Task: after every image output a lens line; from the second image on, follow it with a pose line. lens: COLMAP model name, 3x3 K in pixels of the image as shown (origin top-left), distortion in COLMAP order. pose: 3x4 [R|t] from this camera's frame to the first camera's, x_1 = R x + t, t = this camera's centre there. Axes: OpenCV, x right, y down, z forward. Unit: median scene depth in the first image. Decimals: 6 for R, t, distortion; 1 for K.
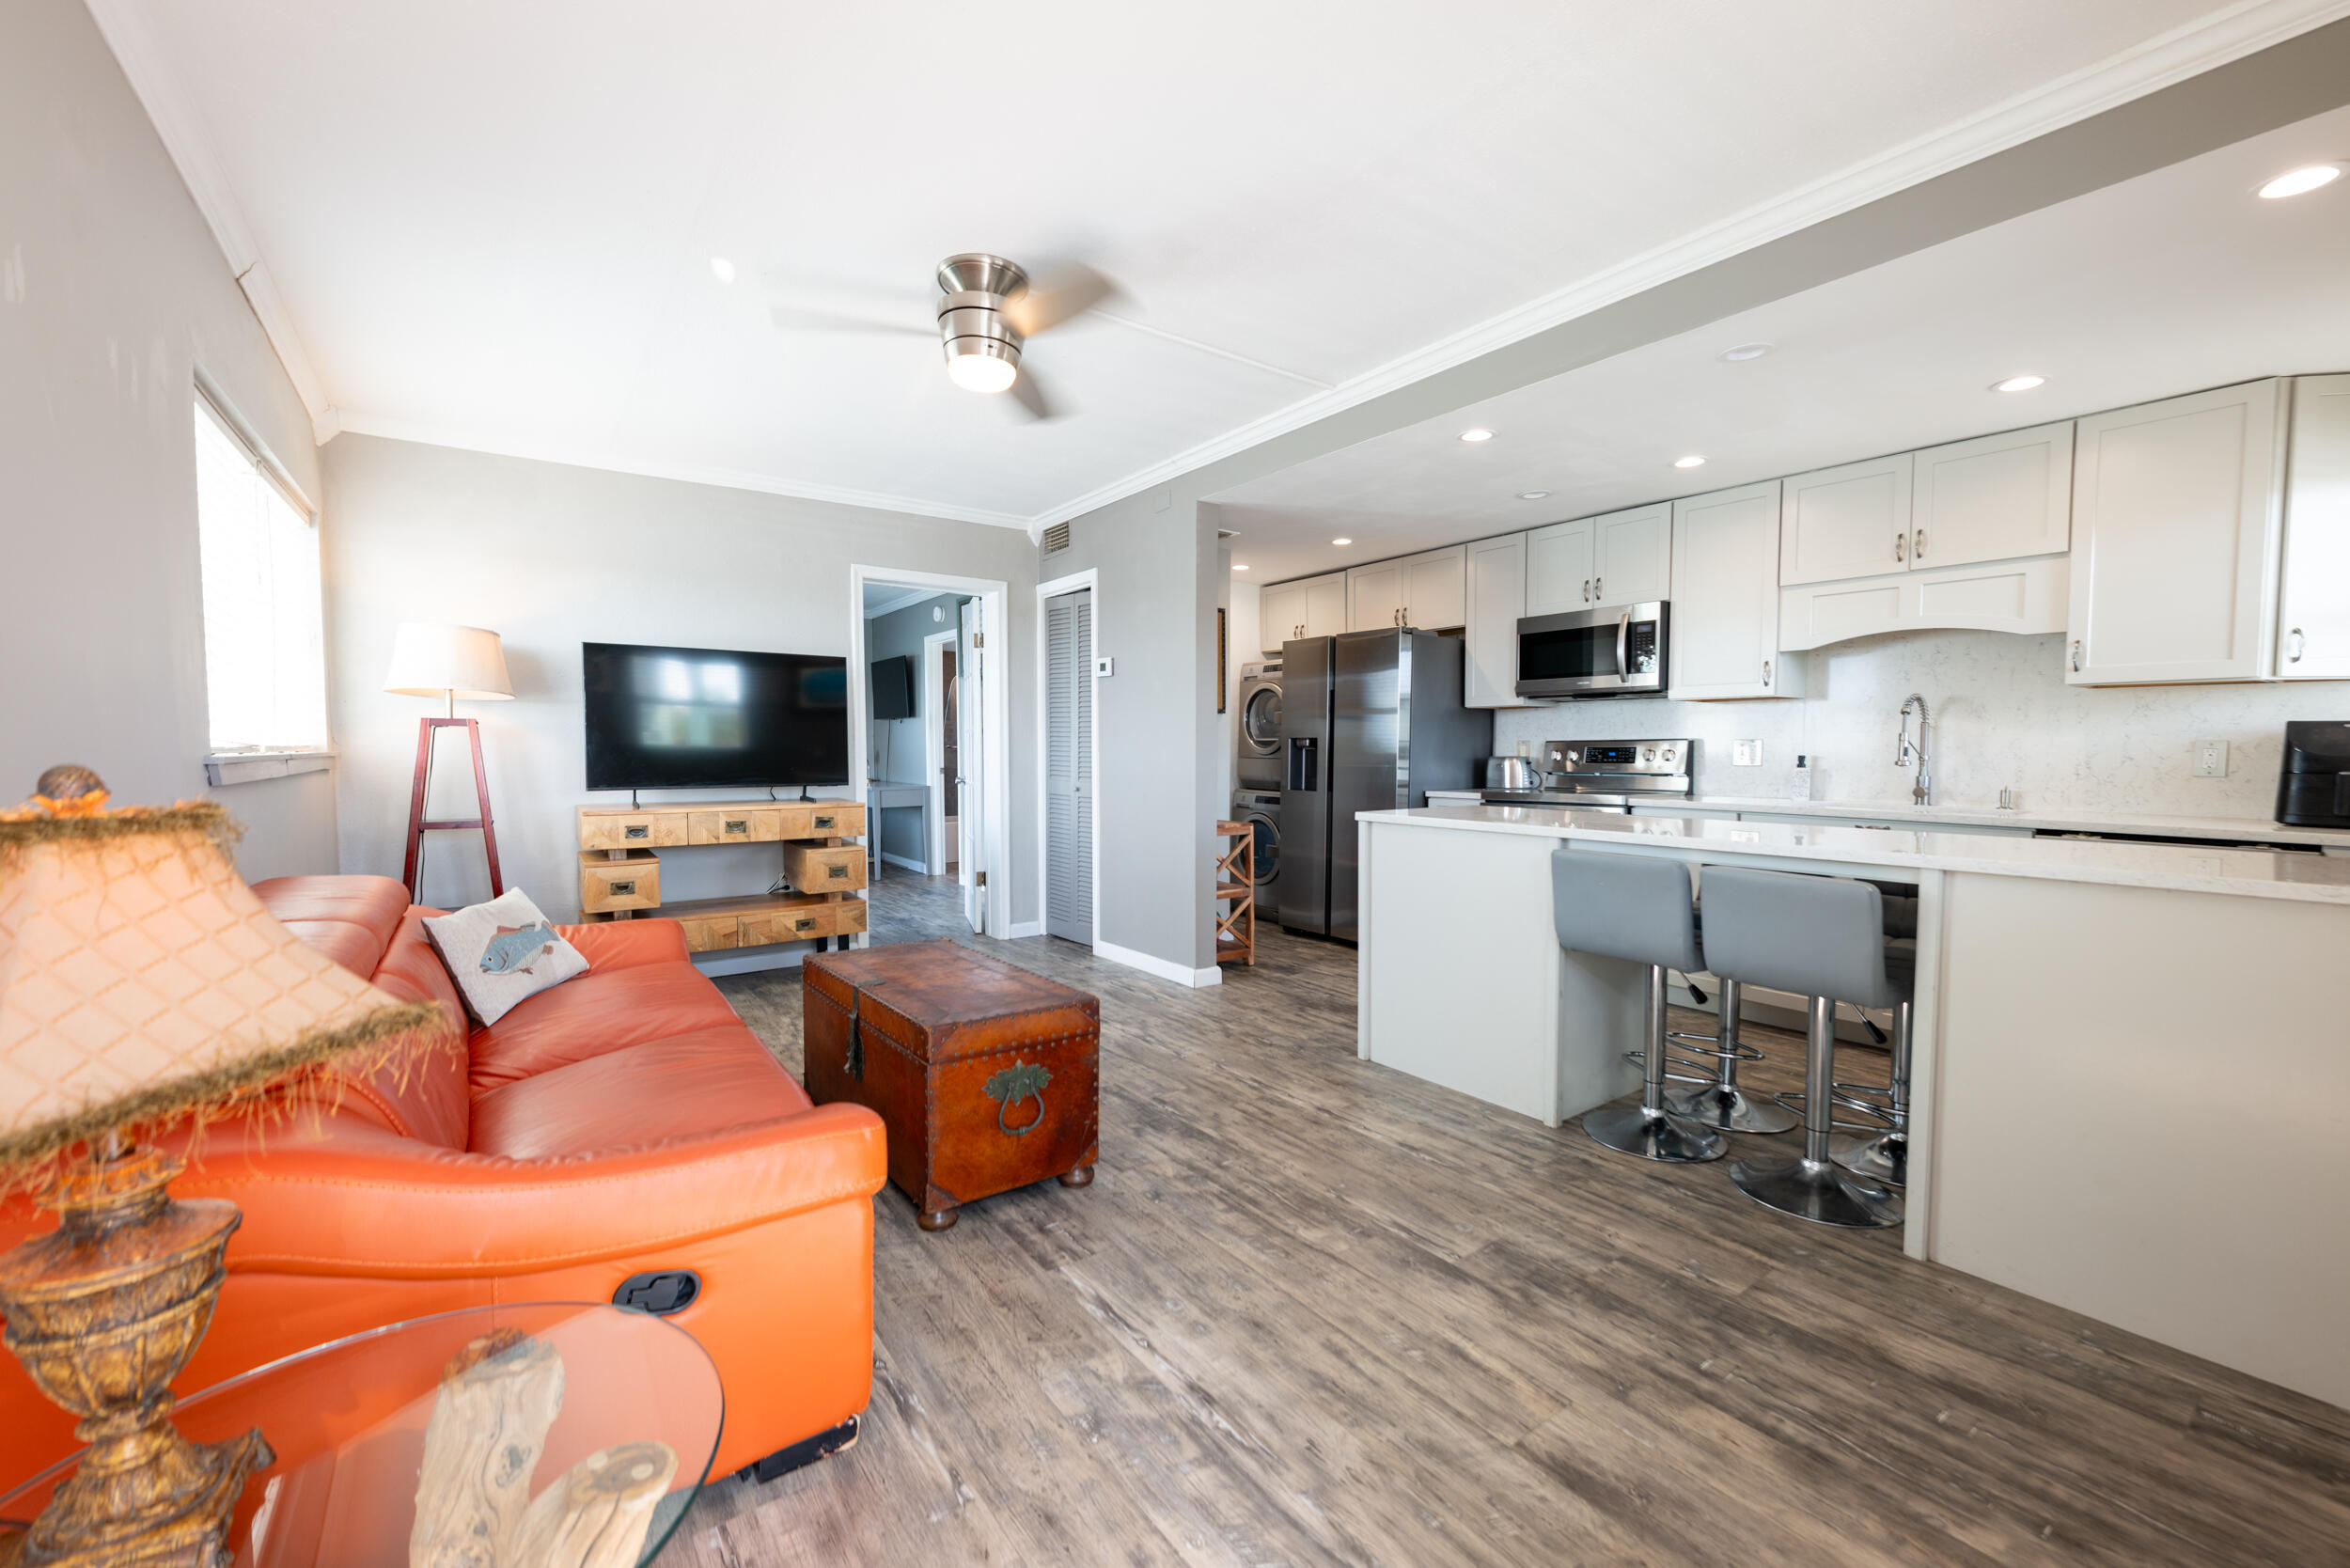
lens RADIAL K [[958.2, 0, 1178.8], [0, 958.2, 788.9], [0, 0, 1]] dist [0.002453, 0.000875]
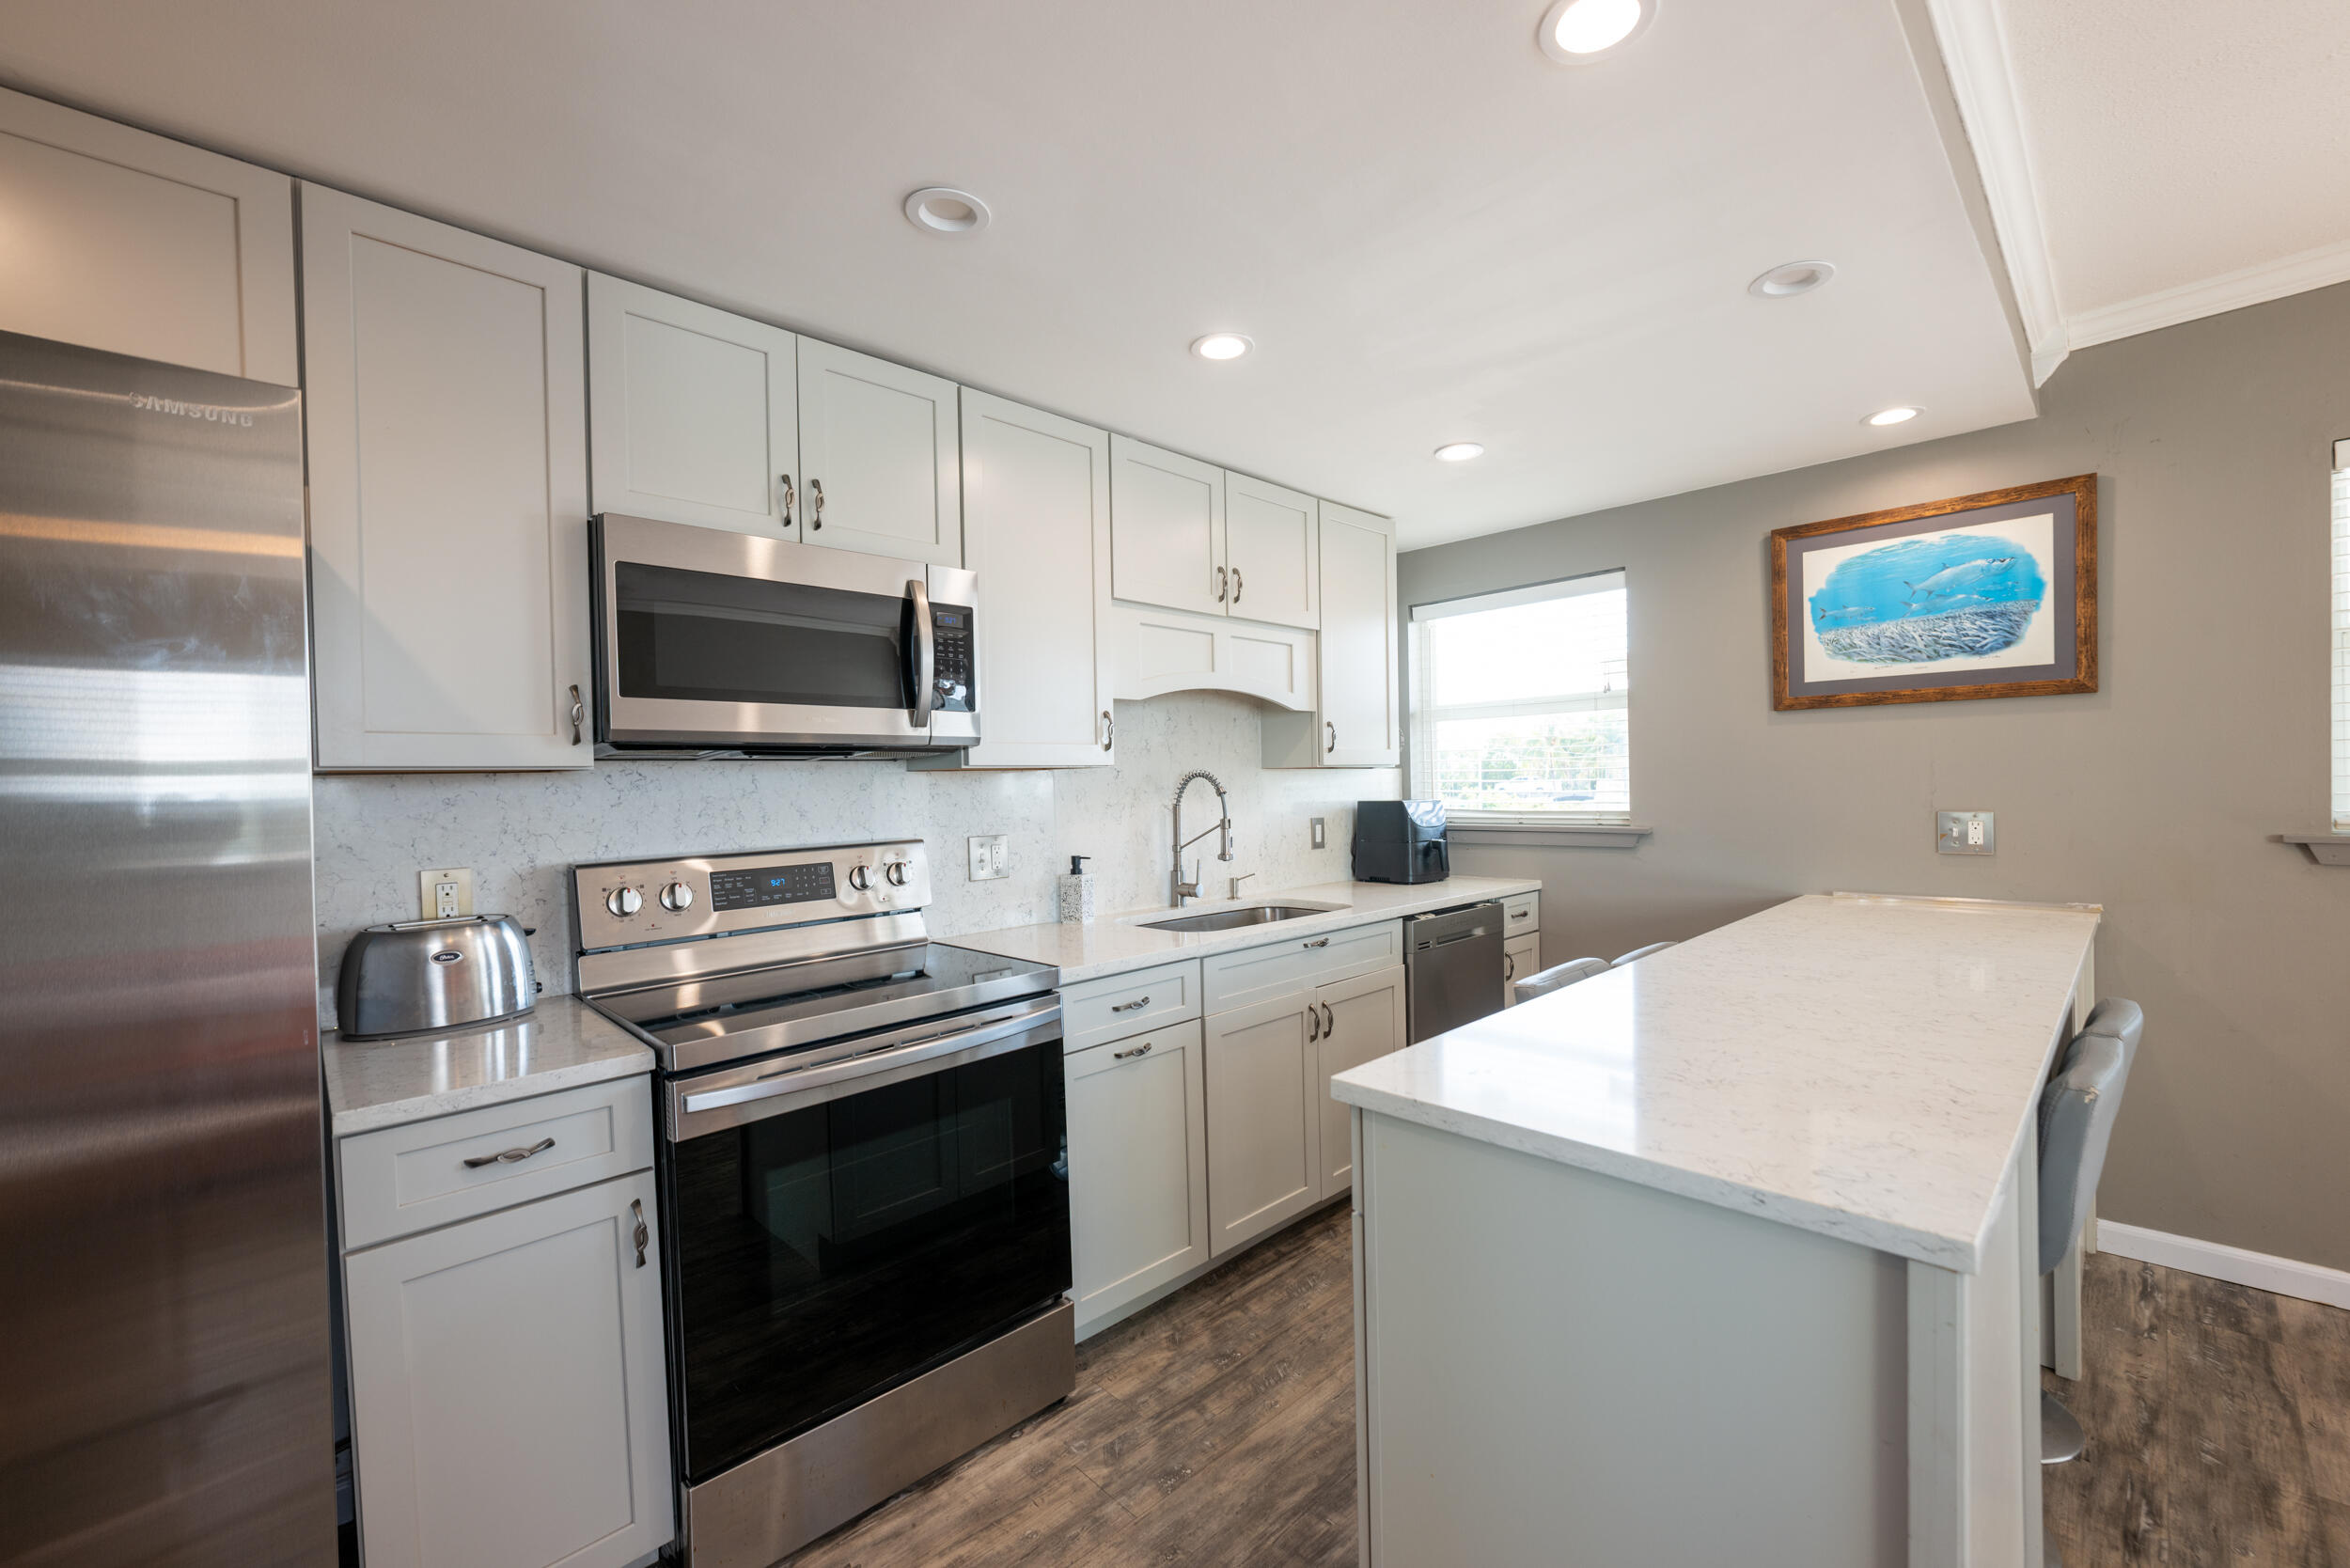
lens RADIAL K [[958.2, 0, 1180.7], [0, 958.2, 779.6], [0, 0, 1]] dist [0.002453, 0.000875]
pose [[-0.167309, -0.006801, 0.985881, -0.019358], [0.062223, 0.997910, 0.017443, -0.110925], [-0.983939, 0.064263, -0.166536, 1.206785]]
